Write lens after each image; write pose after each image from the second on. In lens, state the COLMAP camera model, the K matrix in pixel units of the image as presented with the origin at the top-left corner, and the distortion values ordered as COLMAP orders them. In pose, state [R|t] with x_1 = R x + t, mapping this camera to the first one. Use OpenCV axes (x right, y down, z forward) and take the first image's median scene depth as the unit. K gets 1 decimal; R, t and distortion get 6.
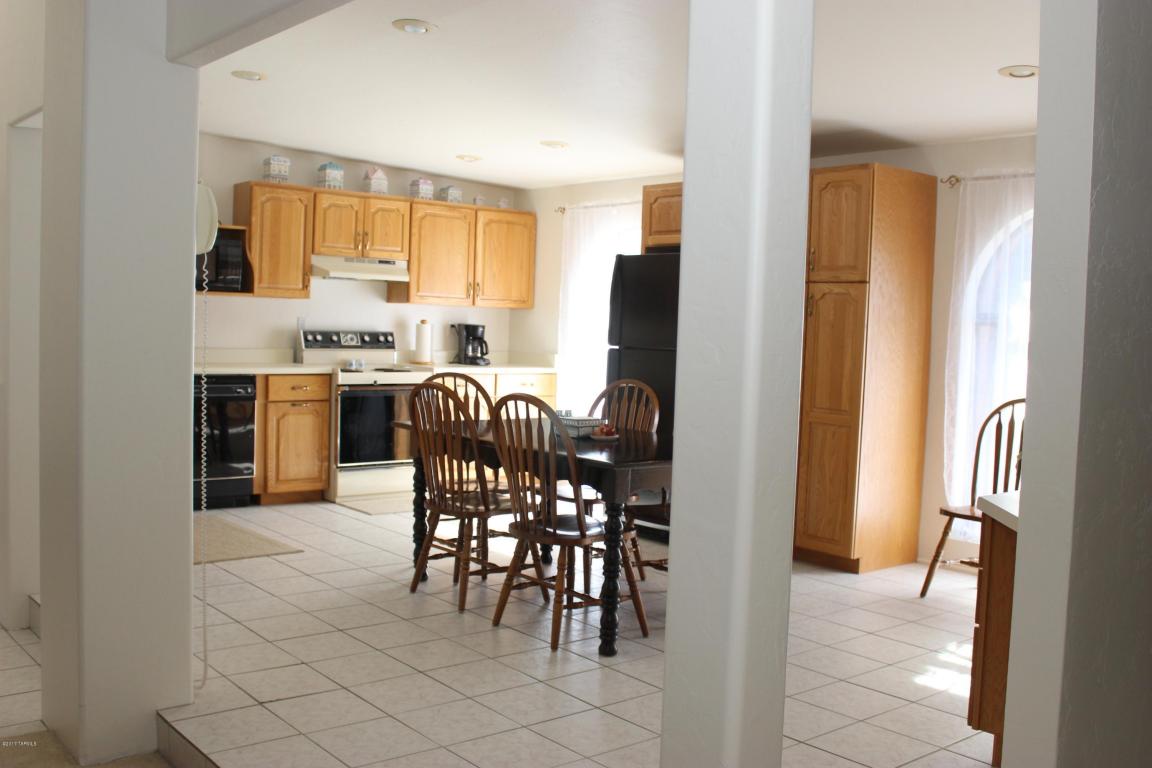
lens RADIAL K [[1117.3, 0, 576.0], [0, 1117.3, 384.0], [0, 0, 1]] dist [-0.102981, 0.010218]
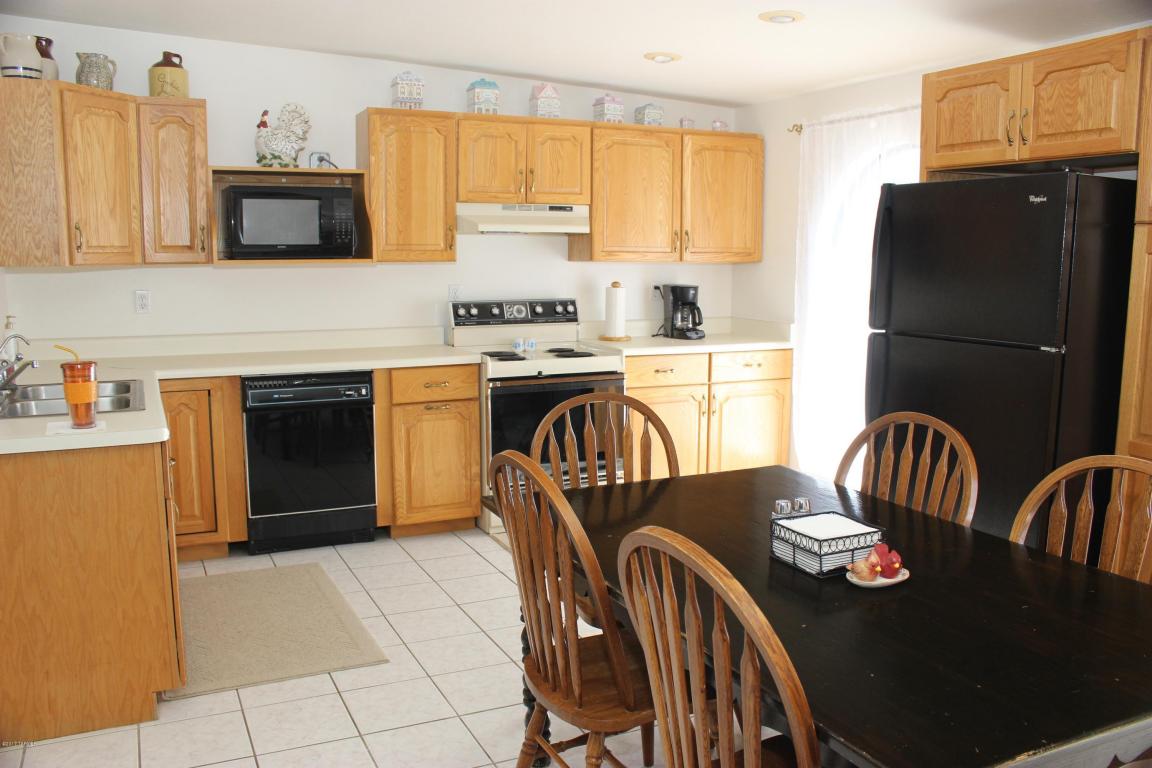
lens RADIAL K [[968.1, 0, 572.8], [0, 968.1, 394.2], [0, 0, 1]] dist [-0.153955, 0.136288]
pose [[0.968299, 0.004029, -0.249762, 0.000941], [0.017321, 0.996380, 0.083227, -0.039383], [0.249193, -0.084915, 0.964724, 0.373294]]
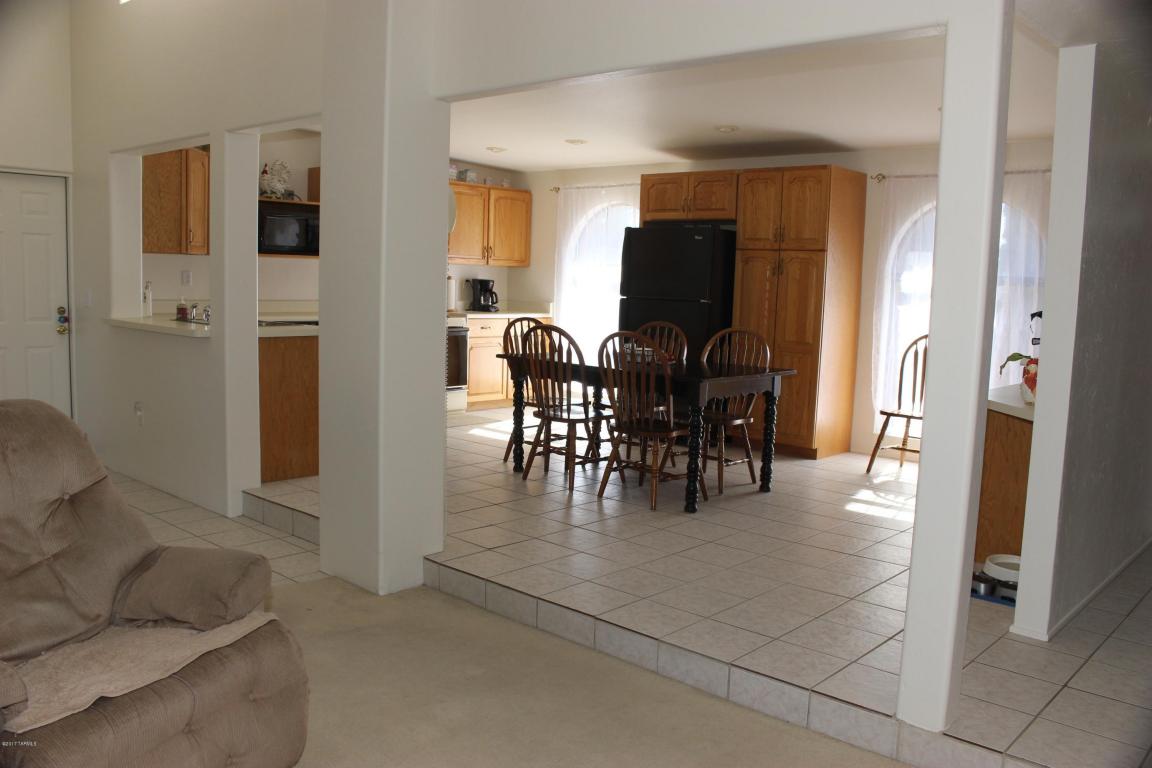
lens RADIAL K [[968.1, 0, 572.8], [0, 968.1, 394.2], [0, 0, 1]] dist [-0.153955, 0.136288]
pose [[0.990547, -0.018819, 0.135874, -0.160460], [0.009359, 0.997508, 0.069930, 0.000795], [-0.136851, -0.067998, 0.988255, -0.114178]]
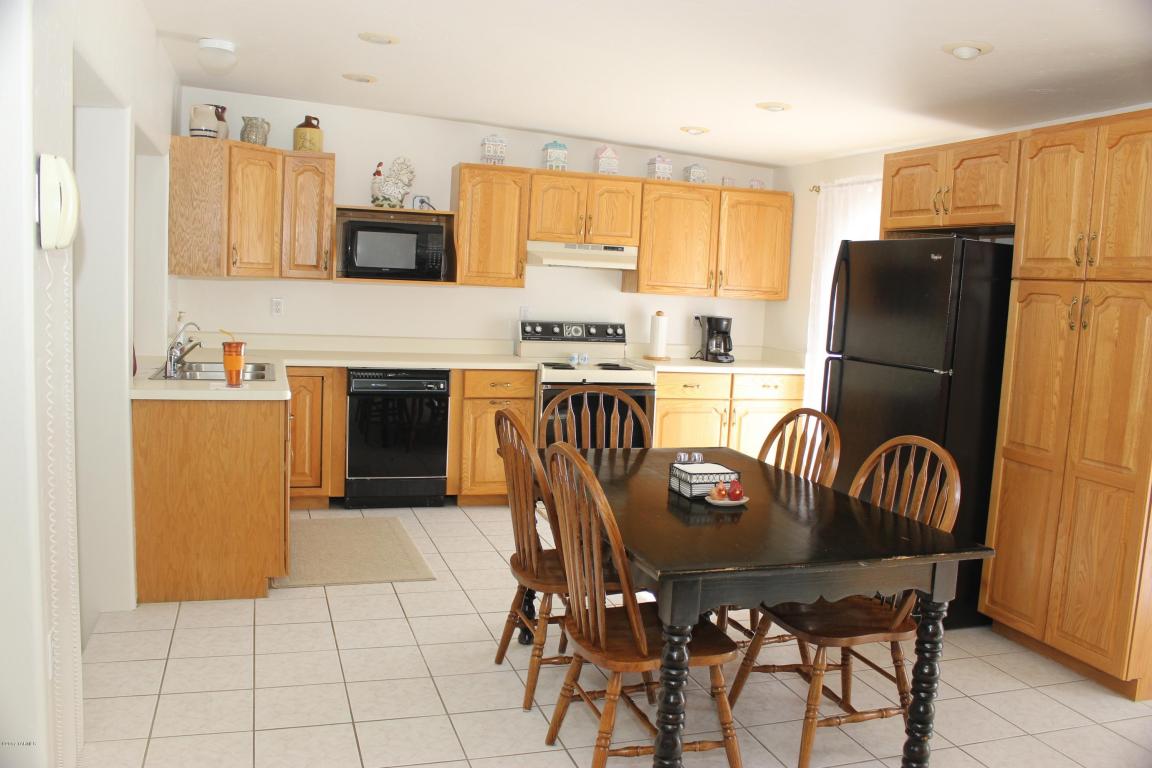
lens RADIAL K [[968.1, 0, 572.8], [0, 968.1, 394.2], [0, 0, 1]] dist [-0.153955, 0.136288]
pose [[0.930145, 0.049762, -0.363805, 0.096680], [-0.033573, 0.998150, 0.050692, -0.029446], [0.365655, -0.034936, 0.930095, 0.250146]]
